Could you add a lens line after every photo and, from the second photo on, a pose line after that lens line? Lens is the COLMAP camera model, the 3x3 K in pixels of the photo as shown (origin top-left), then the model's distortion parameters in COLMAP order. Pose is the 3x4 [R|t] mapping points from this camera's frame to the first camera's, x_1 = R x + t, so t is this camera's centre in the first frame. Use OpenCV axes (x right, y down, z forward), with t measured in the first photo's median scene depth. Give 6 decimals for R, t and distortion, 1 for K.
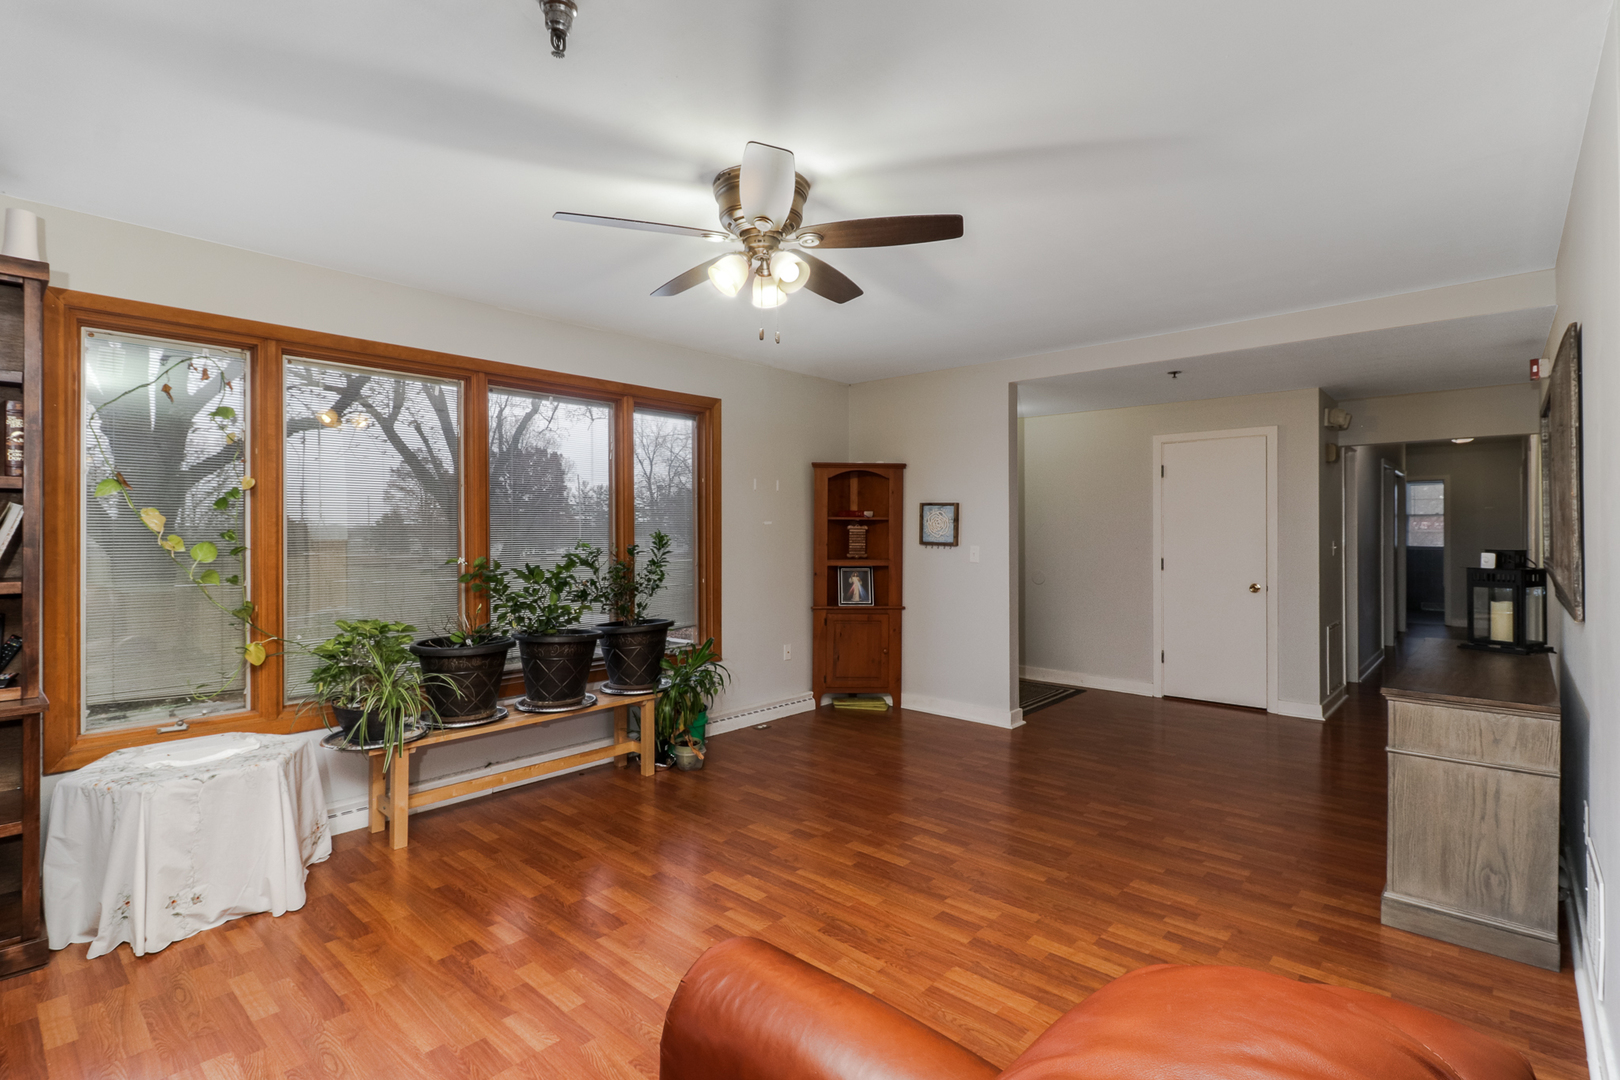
lens RADIAL K [[754.2, 0, 812.9], [0, 754.2, 524.6], [0, 0, 1]] dist [0.018612, -0.013881]
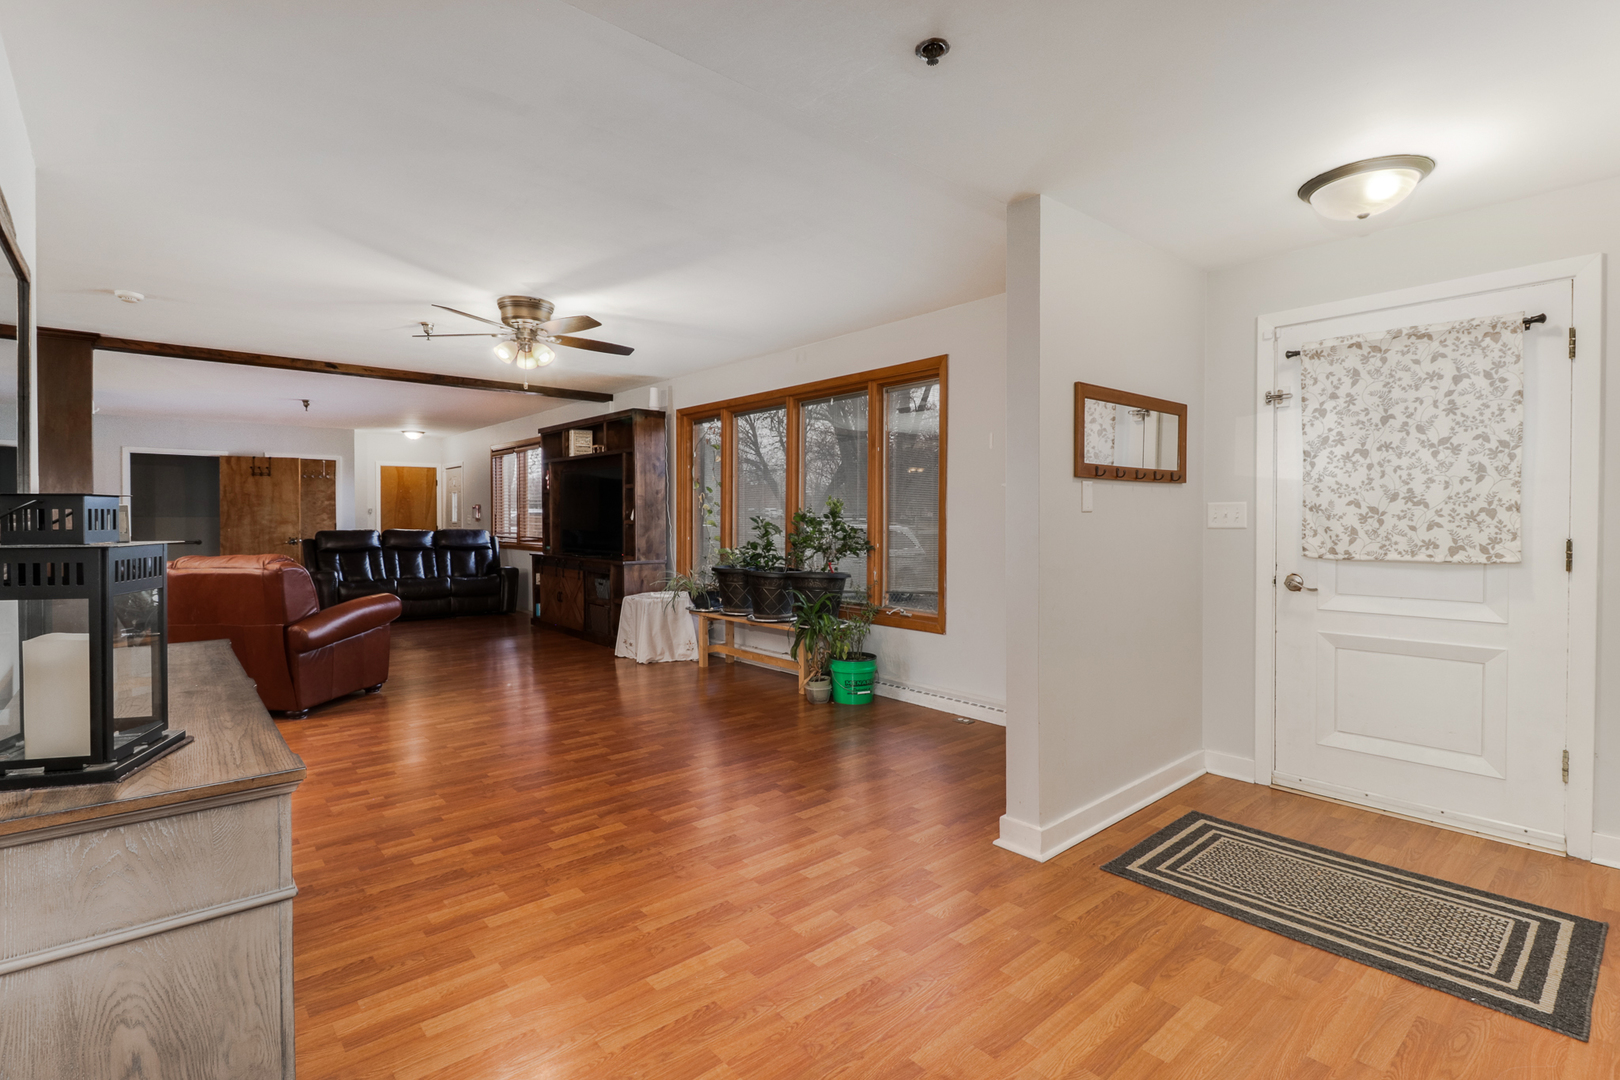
lens RADIAL K [[754.2, 0, 812.9], [0, 754.2, 524.6], [0, 0, 1]] dist [0.018612, -0.013881]
pose [[-0.123310, -0.000842, -0.992368, 1.350051], [0.014603, 0.999890, -0.002663, 0.070799], [0.992261, -0.014820, -0.123284, 1.553575]]
